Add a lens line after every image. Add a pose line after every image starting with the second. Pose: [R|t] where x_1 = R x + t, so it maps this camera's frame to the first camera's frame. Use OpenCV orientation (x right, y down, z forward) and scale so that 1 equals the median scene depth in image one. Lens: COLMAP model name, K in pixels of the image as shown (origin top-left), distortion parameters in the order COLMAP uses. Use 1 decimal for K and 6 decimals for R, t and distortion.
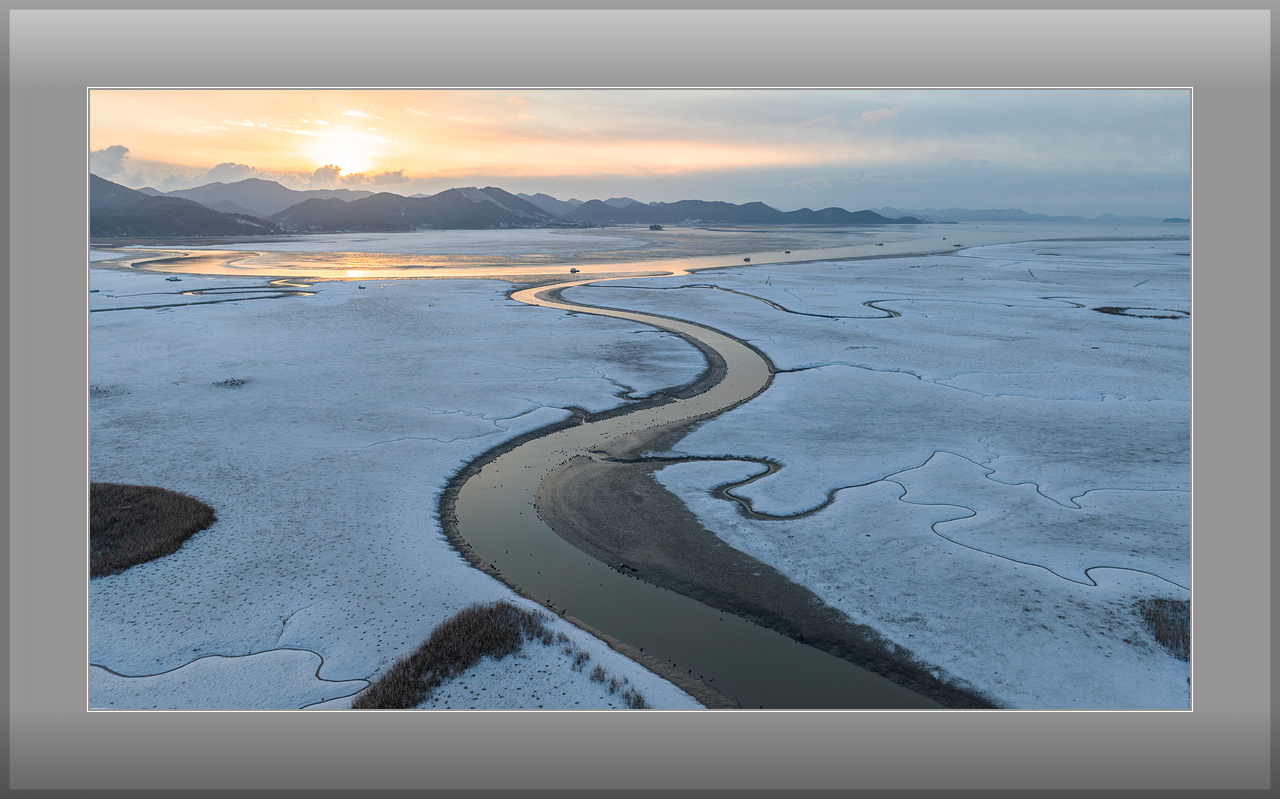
lens RADIAL K [[791.6, 0, 642.1], [0, 791.6, 403.3], [0, 0, 1]] dist [-0.018445, 0.000162]
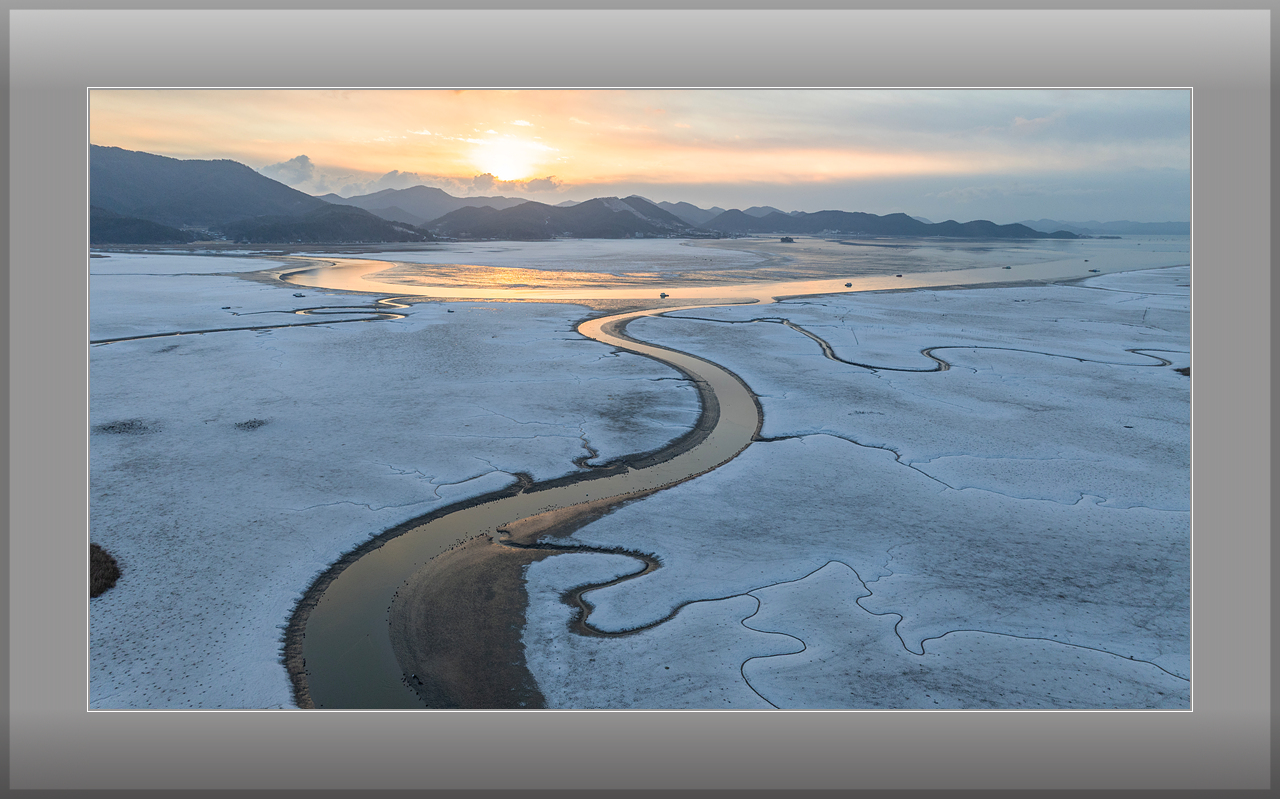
lens RADIAL K [[772.2, 0, 642.2], [0, 772.2, 411.3], [0, 0, 1]] dist [-0.018951, 0.000655]
pose [[0.983599, 0.055189, -0.171716, 0.196673], [-0.053854, 0.998471, 0.012430, -0.081127], [0.172139, -0.002979, 0.985068, 0.017793]]
